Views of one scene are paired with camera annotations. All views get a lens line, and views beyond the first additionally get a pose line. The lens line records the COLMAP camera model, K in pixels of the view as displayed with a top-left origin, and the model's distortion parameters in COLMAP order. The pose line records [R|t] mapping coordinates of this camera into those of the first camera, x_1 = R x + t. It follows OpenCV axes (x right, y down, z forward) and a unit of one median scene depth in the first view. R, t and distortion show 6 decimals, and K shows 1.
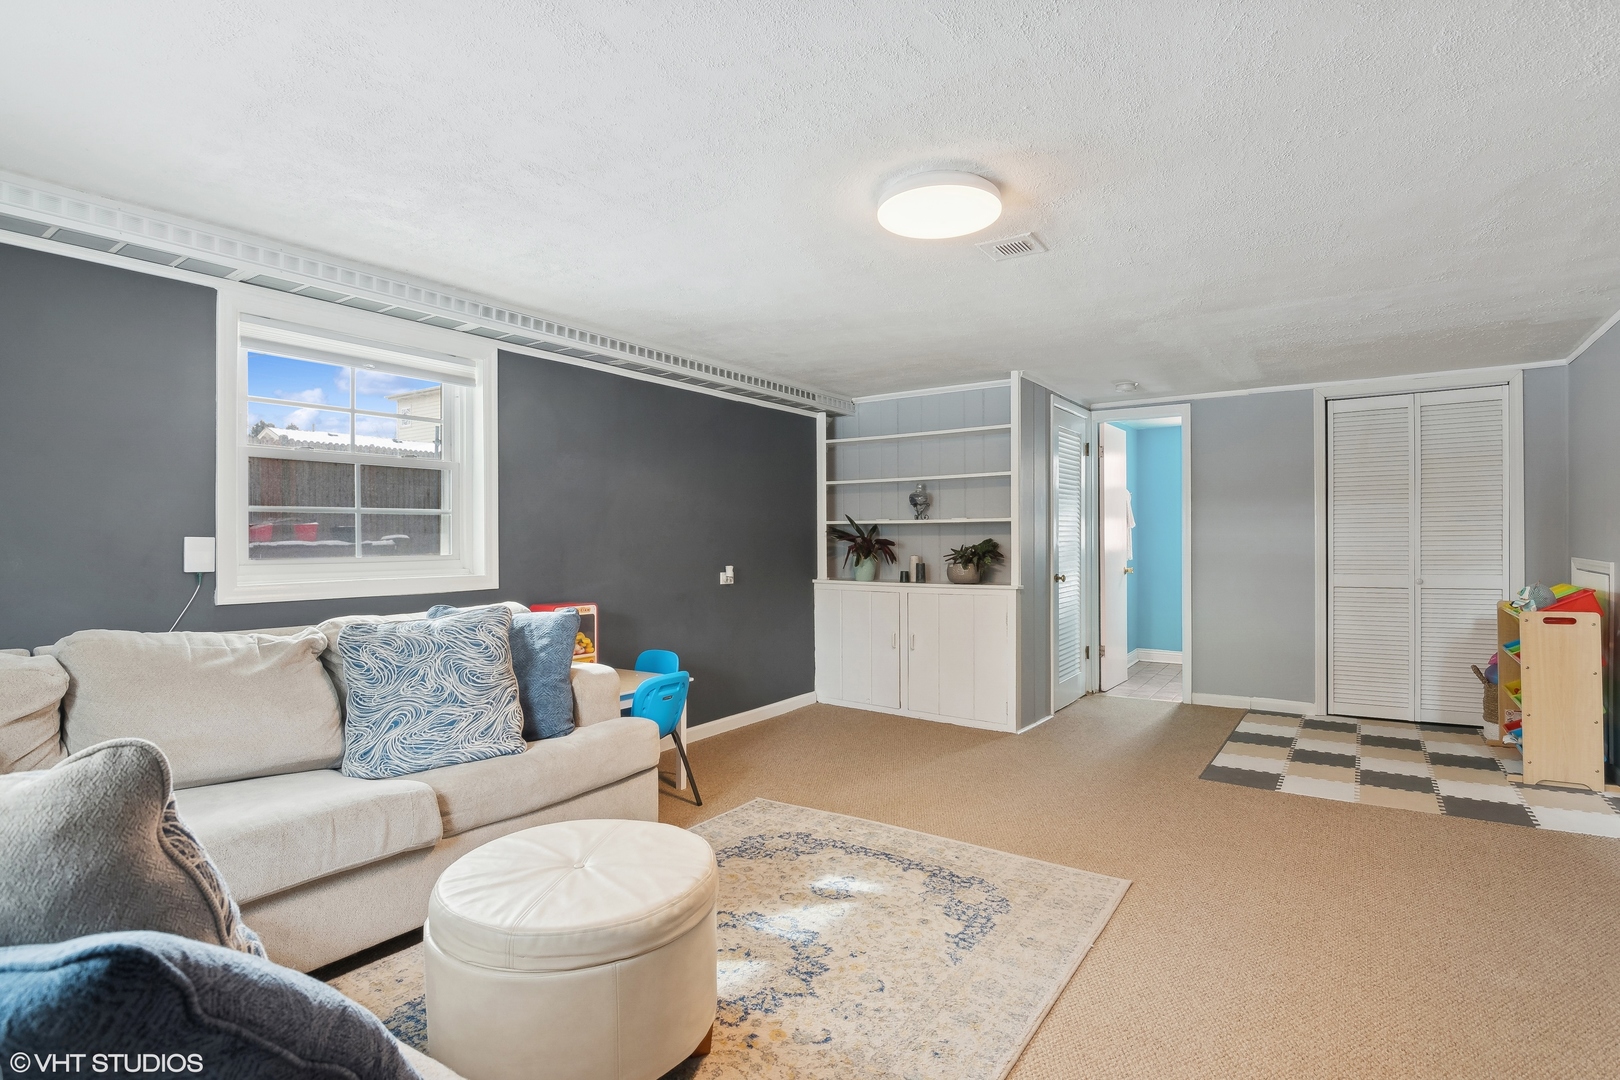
lens RADIAL K [[809.4, 0, 836.1], [0, 809.4, 531.7], [0, 0, 1]] dist [-0.016454, -0.001059]
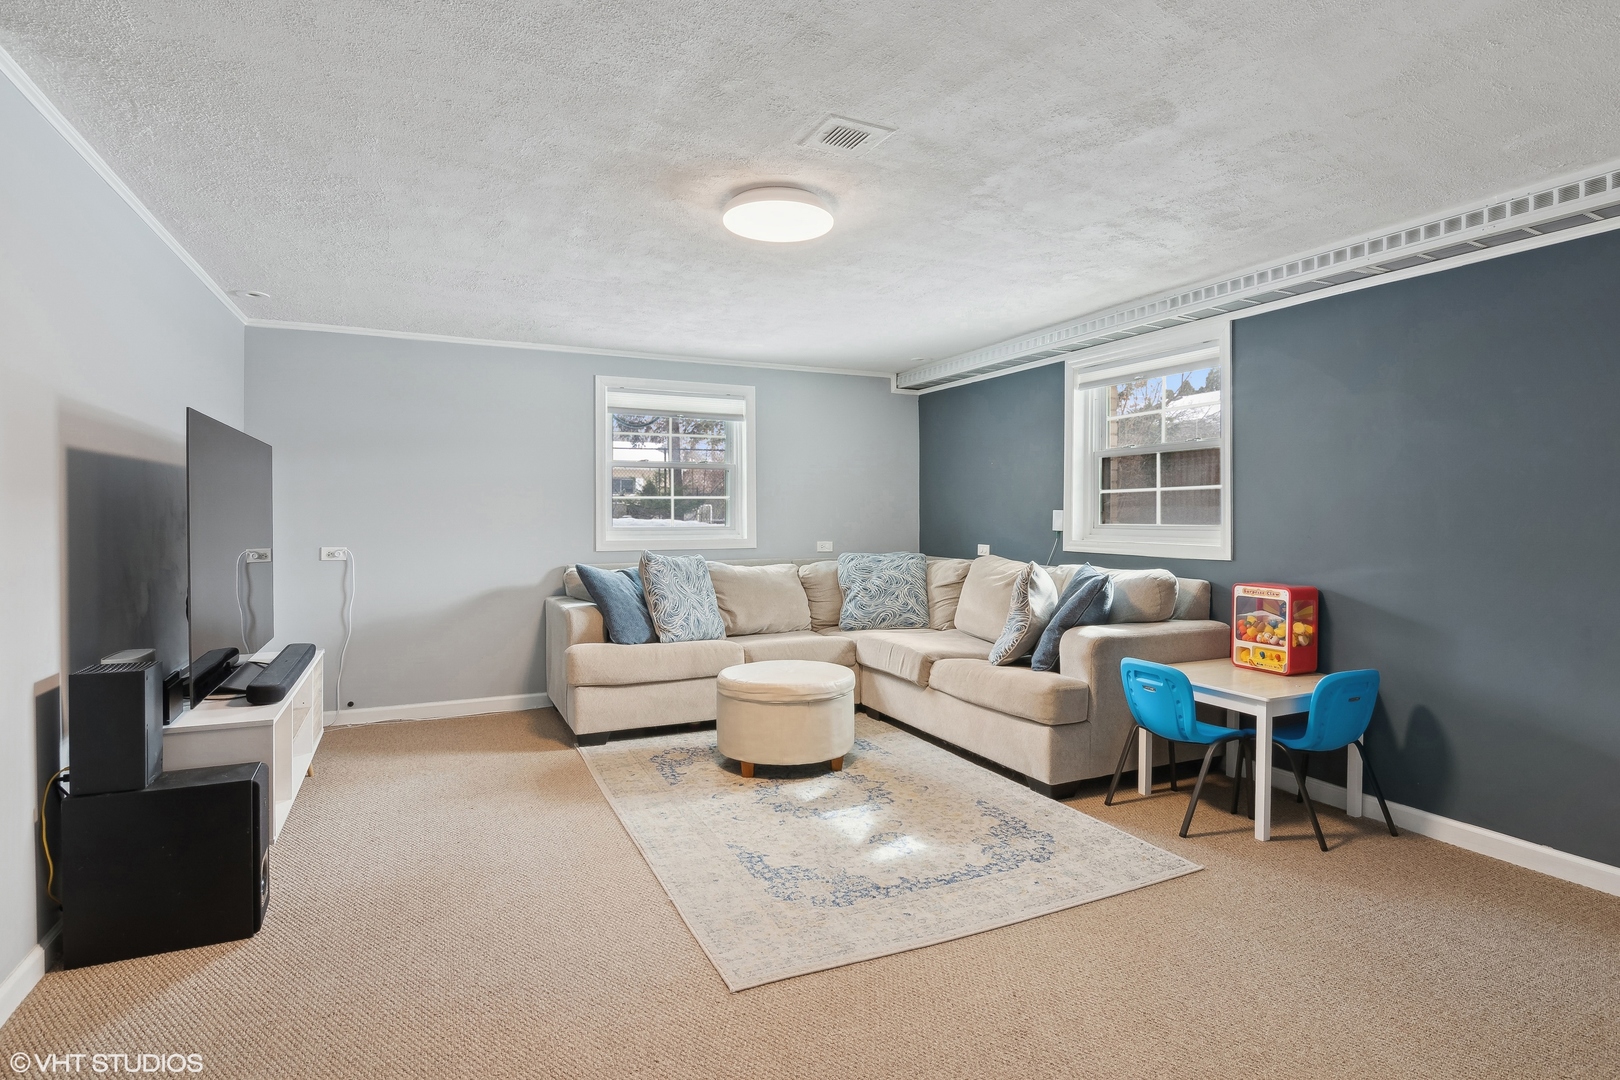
lens RADIAL K [[809.4, 0, 836.1], [0, 809.4, 531.7], [0, 0, 1]] dist [-0.016454, -0.001059]
pose [[-0.503872, 0.021605, -0.863508, 0.934044], [0.008985, 0.999764, 0.019772, 0.013559], [0.863731, 0.002204, -0.503948, 1.453946]]
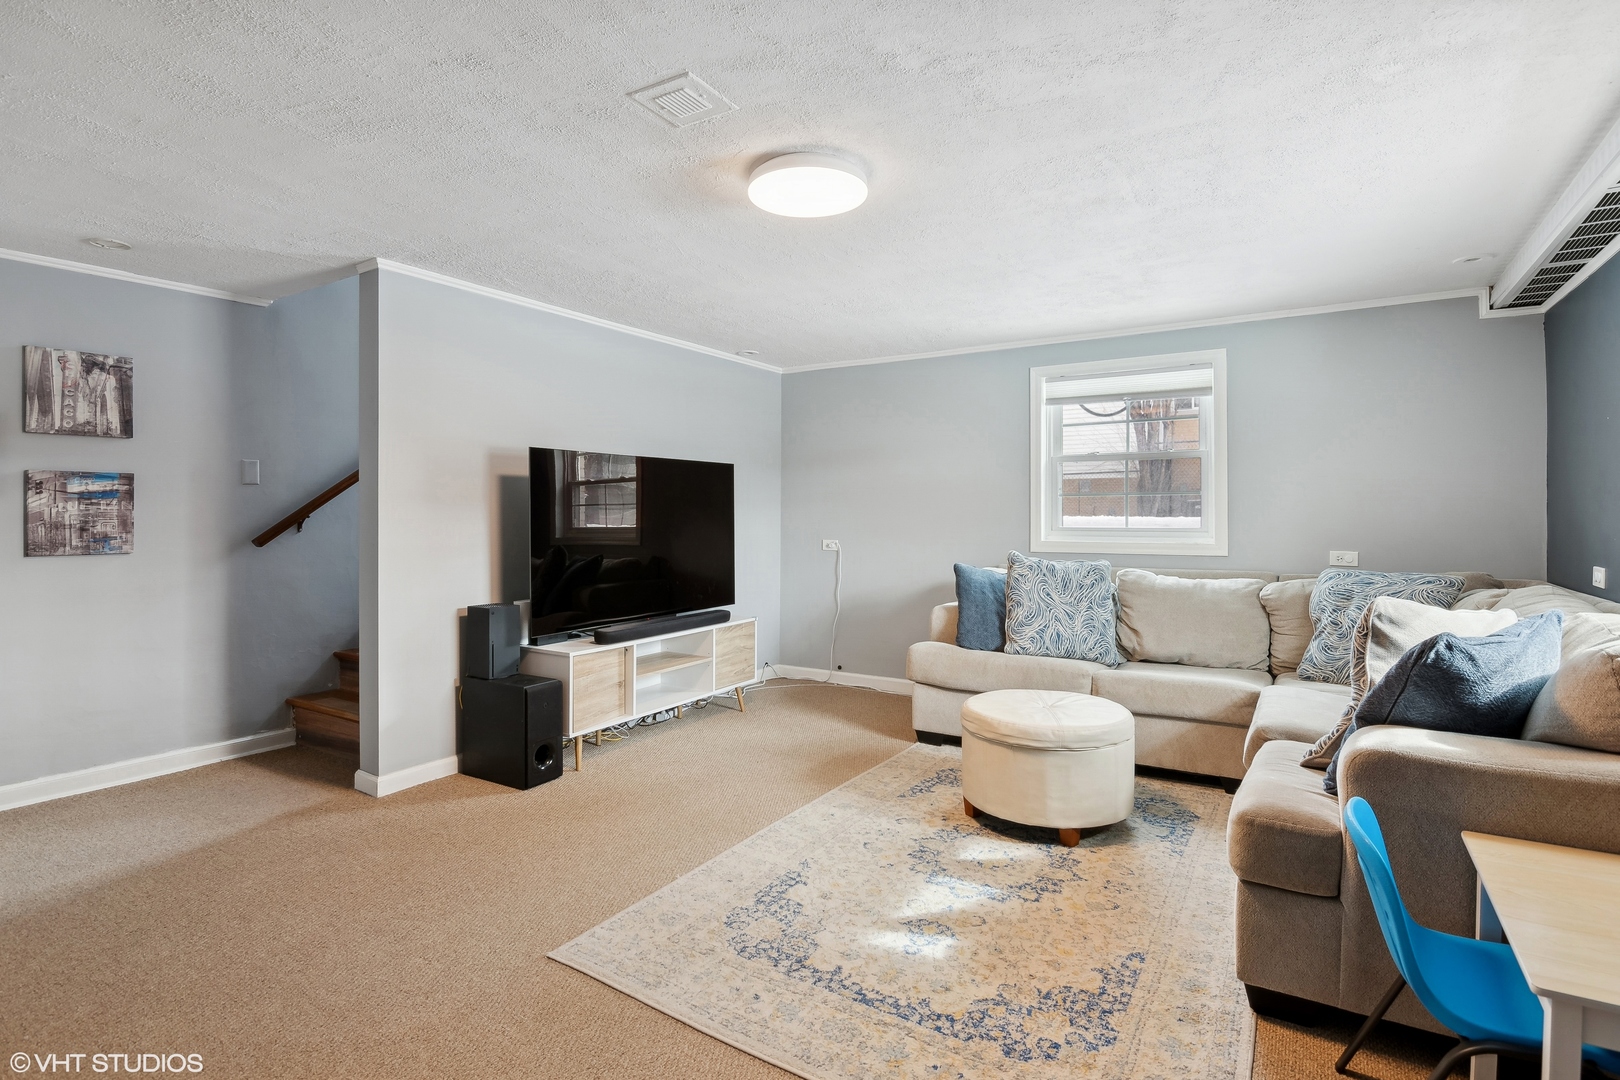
lens RADIAL K [[809.4, 0, 836.1], [0, 809.4, 531.7], [0, 0, 1]] dist [-0.016454, -0.001059]
pose [[-0.999263, 0.006115, -0.037906, 0.117799], [0.005597, 0.999890, 0.013739, 0.019254], [0.037986, 0.013517, -0.999187, 1.793379]]
